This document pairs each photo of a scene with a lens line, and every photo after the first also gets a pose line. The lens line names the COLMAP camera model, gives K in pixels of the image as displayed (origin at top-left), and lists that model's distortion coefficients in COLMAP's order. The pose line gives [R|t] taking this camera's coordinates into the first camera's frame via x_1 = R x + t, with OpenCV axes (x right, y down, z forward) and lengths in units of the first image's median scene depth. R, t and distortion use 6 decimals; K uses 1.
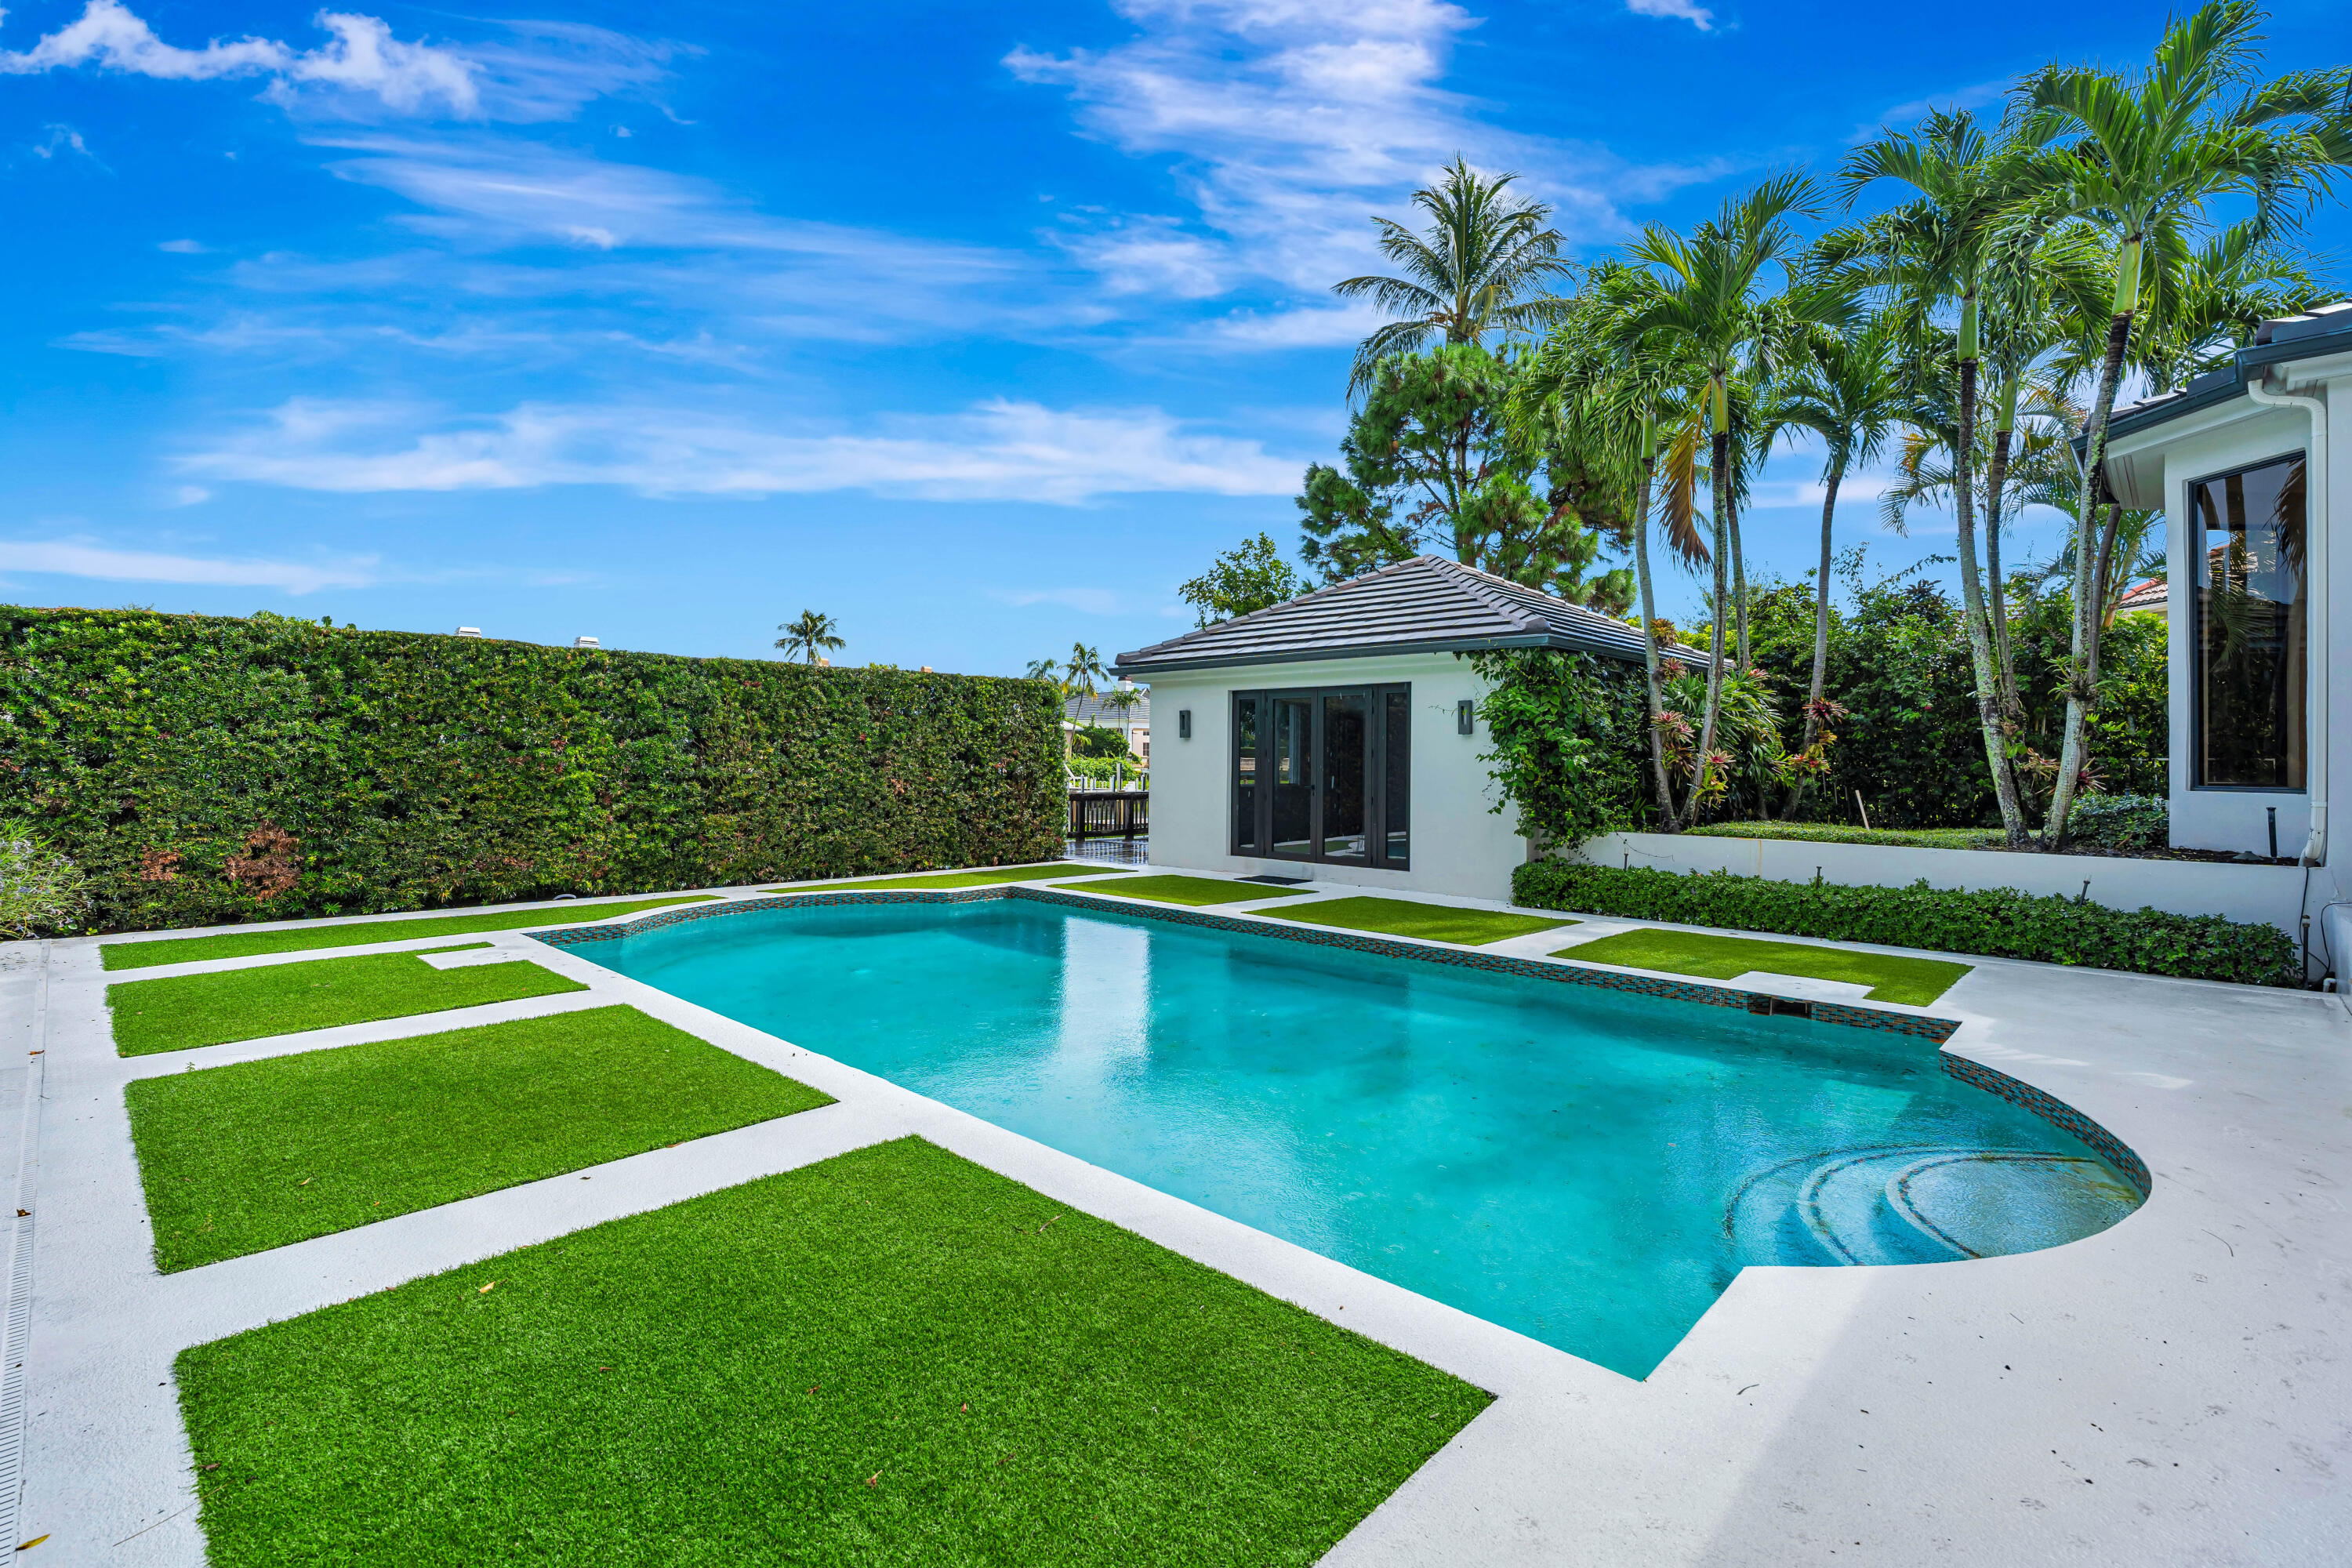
lens RADIAL K [[1074.8, 0, 1171.6], [0, 1074.8, 775.3], [0, 0, 1]] dist [-0.000172, 0.000176]
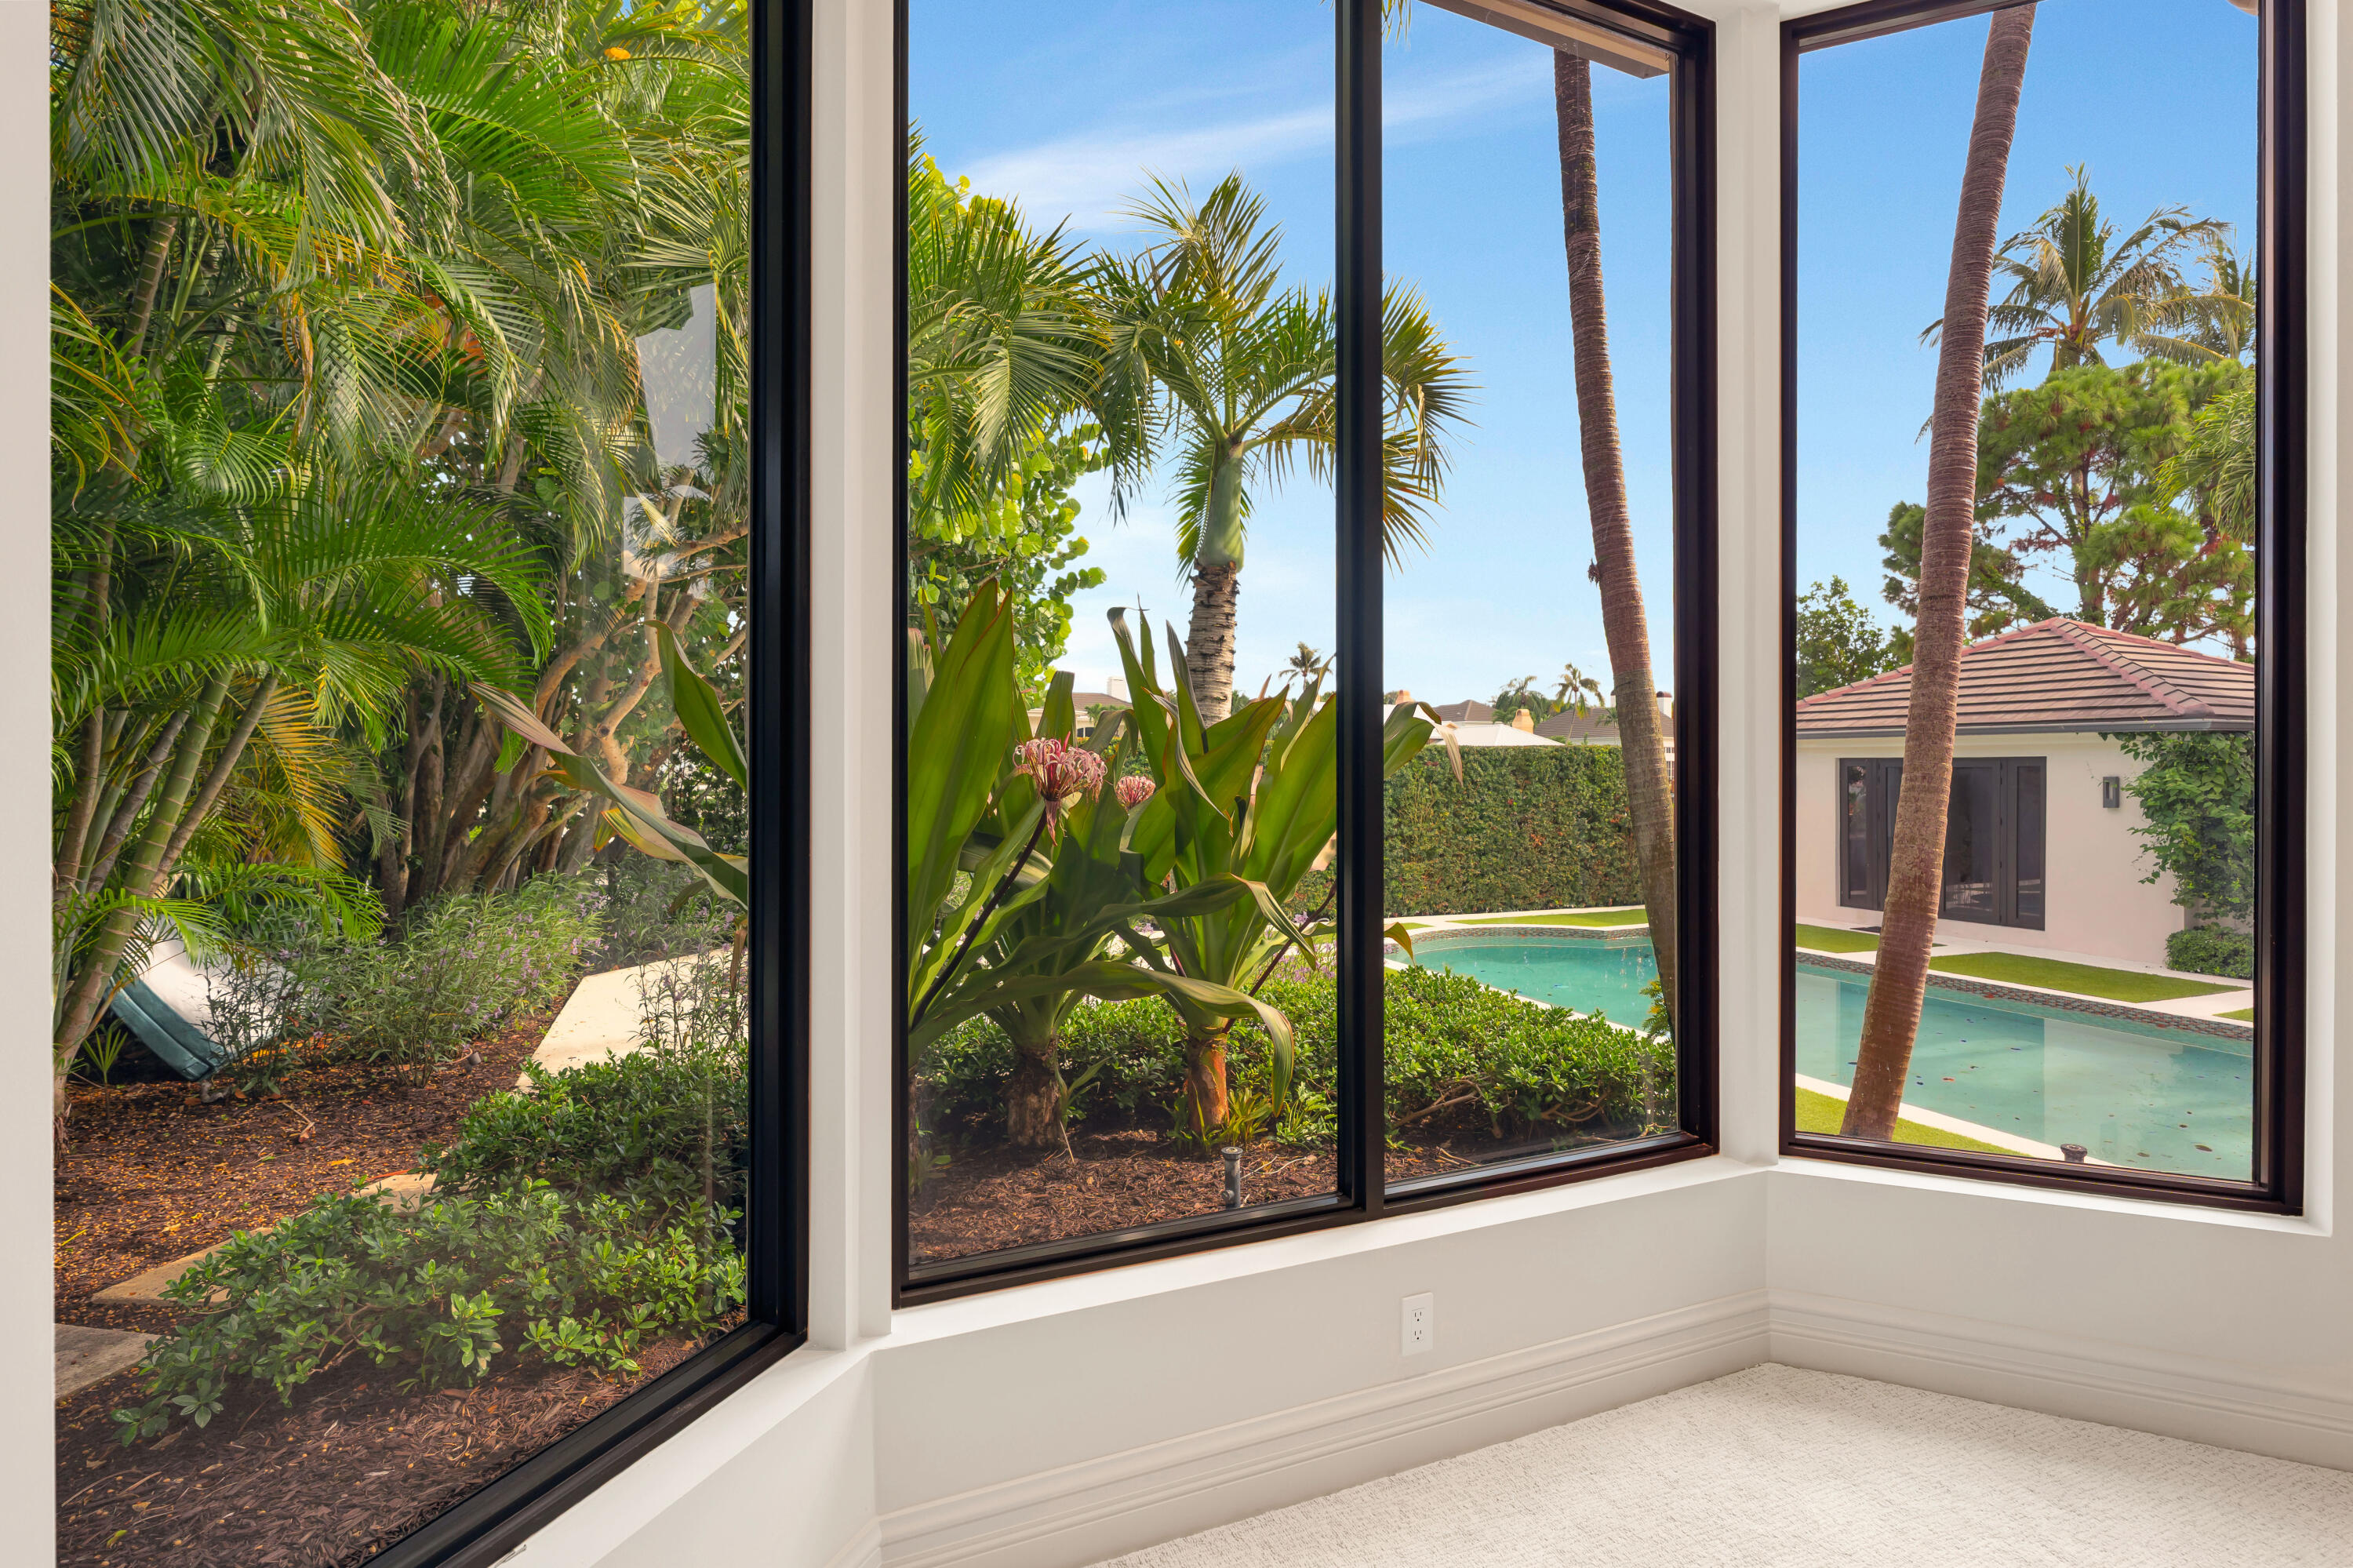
lens RADIAL K [[1099.0, 0, 1171.6], [0, 1099.0, 788.3], [0, 0, 1]] dist [-0.004551, -0.000835]
pose [[0.915663, -0.000310, -0.401947, -0.144941], [0.000133, 1.000000, -0.000470, -0.055159], [0.401947, 0.000377, 0.915663, -0.376156]]
